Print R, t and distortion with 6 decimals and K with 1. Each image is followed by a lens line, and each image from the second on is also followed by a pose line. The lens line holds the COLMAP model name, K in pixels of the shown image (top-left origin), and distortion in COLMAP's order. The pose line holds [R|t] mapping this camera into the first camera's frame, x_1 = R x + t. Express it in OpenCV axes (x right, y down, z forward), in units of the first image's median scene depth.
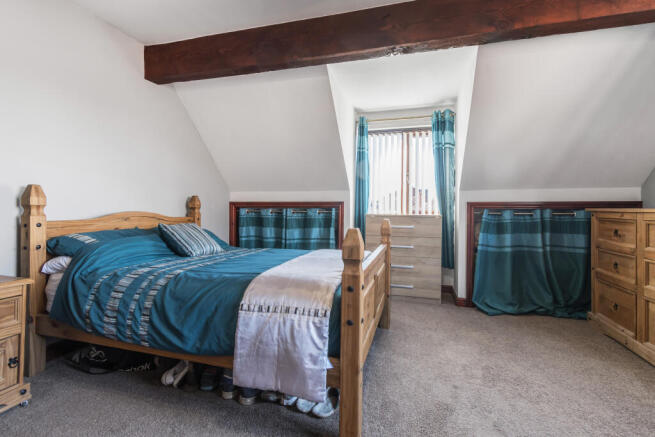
lens RADIAL K [[299.7, 0, 328.6], [0, 299.7, 203.1], [0, 0, 1]] dist [0.002426, 0.000016]
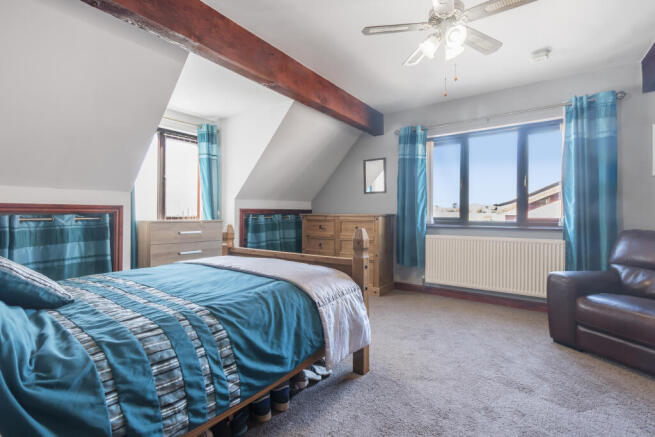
lens RADIAL K [[299.7, 0, 328.6], [0, 299.7, 203.1], [0, 0, 1]] dist [0.002426, 0.000016]
pose [[0.346896, 0.030189, 0.937418, -0.729698], [-0.018307, 0.999509, -0.025414, -0.001746], [-0.937725, -0.008345, 0.347278, 0.316751]]
